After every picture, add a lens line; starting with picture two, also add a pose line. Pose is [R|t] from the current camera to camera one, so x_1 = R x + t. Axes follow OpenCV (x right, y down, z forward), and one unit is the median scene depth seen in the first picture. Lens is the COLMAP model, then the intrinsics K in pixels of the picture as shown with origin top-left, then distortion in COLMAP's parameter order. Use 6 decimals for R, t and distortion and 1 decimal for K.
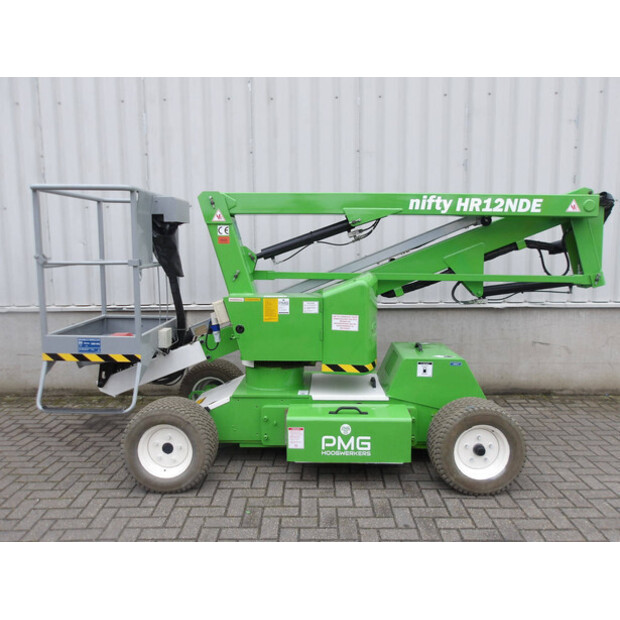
lens RADIAL K [[507.9, 0, 313.0], [0, 507.9, 305.3], [0, 0, 1]] dist [-0.010982, 0.016945]
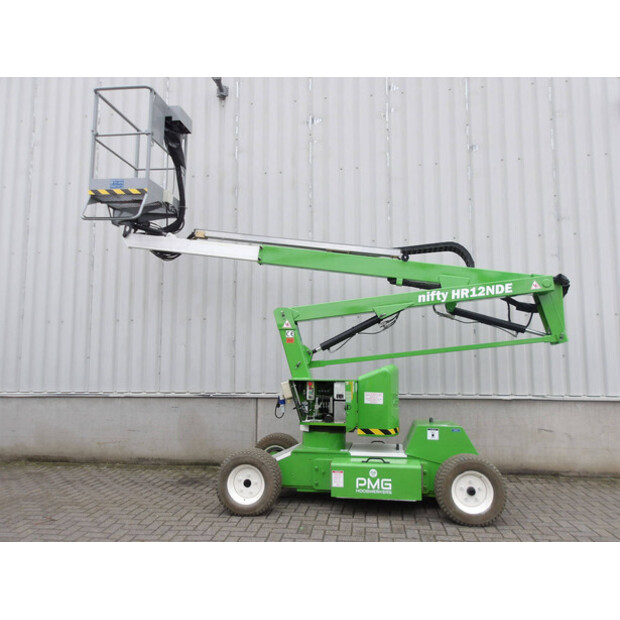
lens RADIAL K [[507.9, 0, 311.4], [0, 507.9, 305.0], [0, 0, 1]] dist [-0.010982, 0.016945]
pose [[0.993585, -0.002853, -0.113053, 0.049731], [-0.022945, 0.973803, -0.226233, 0.102901], [0.110737, 0.227376, 0.967490, -0.429947]]
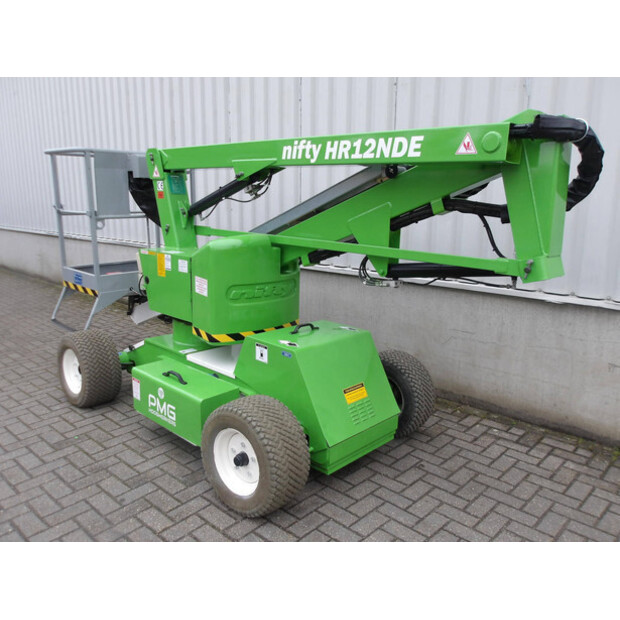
lens RADIAL K [[507.9, 0, 313.5], [0, 507.9, 307.2], [0, 0, 1]] dist [-0.010982, 0.016945]
pose [[0.751439, 0.152778, -0.641871, 0.804242], [-0.093097, 0.987641, 0.126089, -0.062773], [0.653201, -0.034993, 0.756375, 0.415933]]
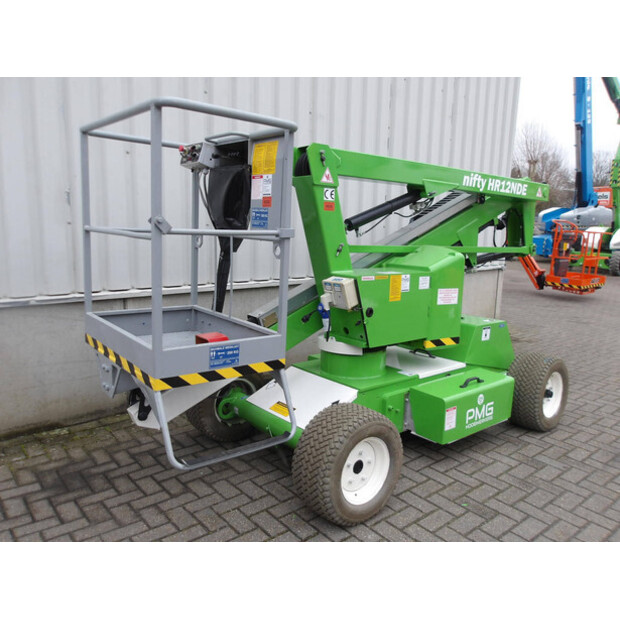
lens RADIAL K [[507.9, 0, 310.7], [0, 507.9, 306.1], [0, 0, 1]] dist [-0.010982, 0.016945]
pose [[0.757558, -0.080436, 0.647793, -0.768408], [0.041899, 0.996324, 0.074714, -0.031651], [-0.651422, -0.029459, 0.758144, 0.408754]]
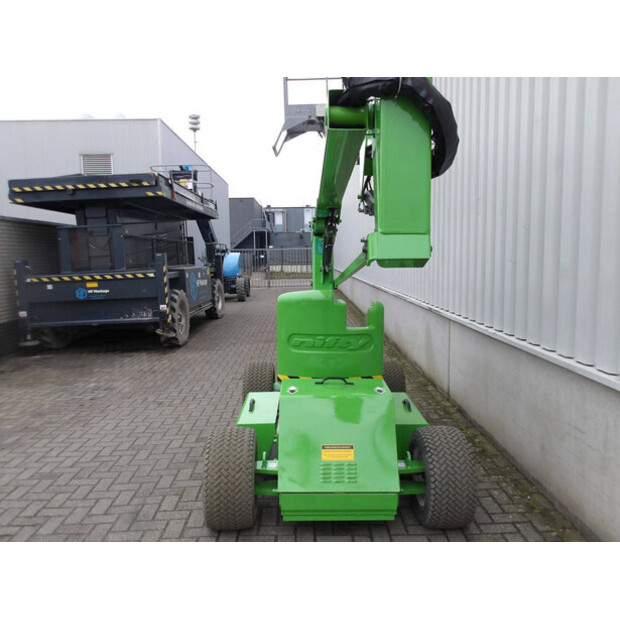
lens RADIAL K [[507.9, 0, 314.8], [0, 507.9, 309.5], [0, 0, 1]] dist [-0.010982, 0.016945]
pose [[0.054738, 0.112521, -0.992141, 1.121364], [-0.106919, 0.988578, 0.106218, -0.134364], [0.992760, 0.100264, 0.066144, 0.967379]]
